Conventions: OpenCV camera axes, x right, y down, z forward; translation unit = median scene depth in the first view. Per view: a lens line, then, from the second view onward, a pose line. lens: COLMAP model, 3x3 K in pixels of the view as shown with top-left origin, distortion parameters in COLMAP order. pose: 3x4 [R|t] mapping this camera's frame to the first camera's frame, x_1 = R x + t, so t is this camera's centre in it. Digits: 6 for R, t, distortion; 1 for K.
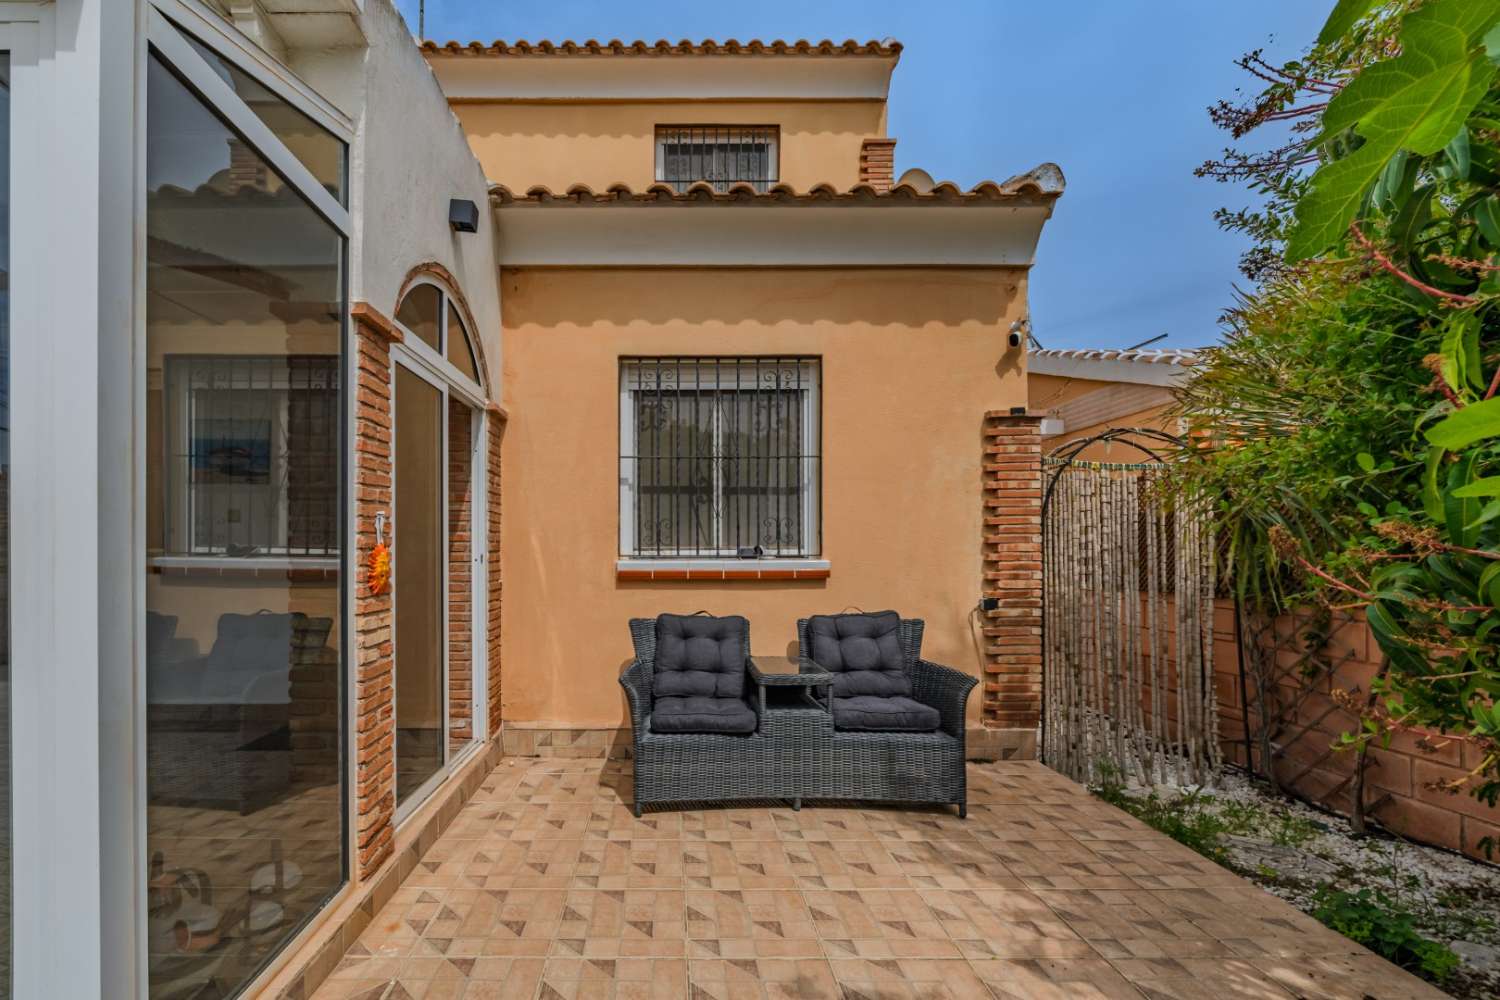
lens RADIAL K [[700.8, 0, 676.2], [0, 700.8, 537.9], [0, 0, 1]] dist [-0.013508, 0.001036]
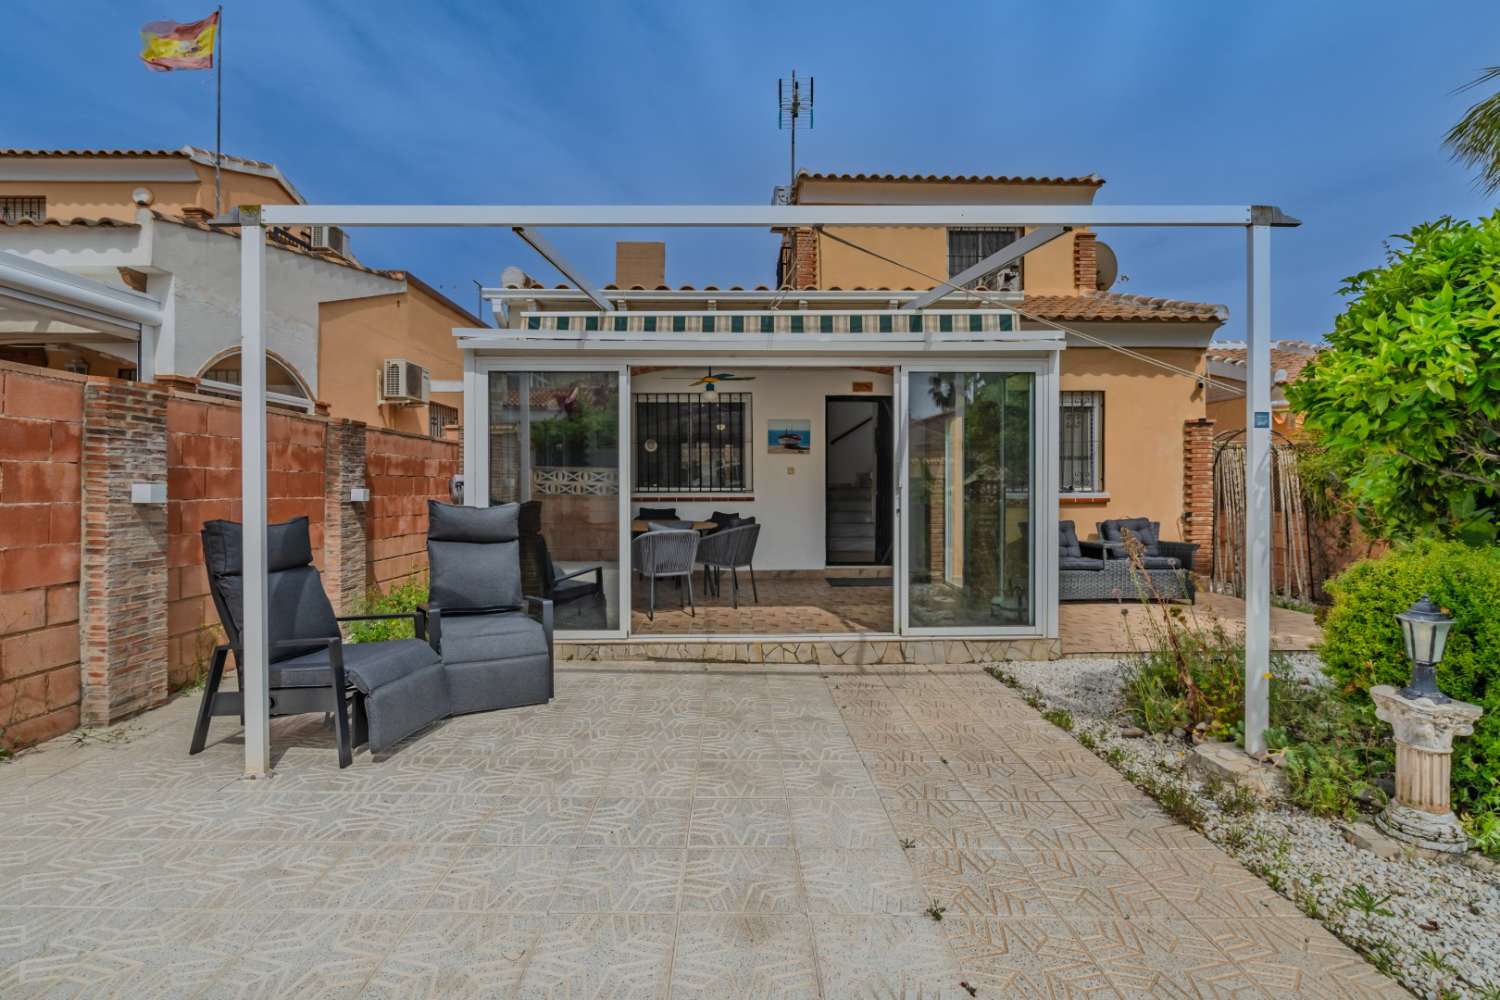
lens RADIAL K [[700.8, 0, 754.8], [0, 700.8, 475.2], [0, 0, 1]] dist [-0.013508, 0.001036]
pose [[0.999644, -0.000796, 0.026670, -0.857125], [0.000671, 0.999989, 0.004718, -0.030585], [-0.026673, -0.004698, 0.999633, -0.984556]]
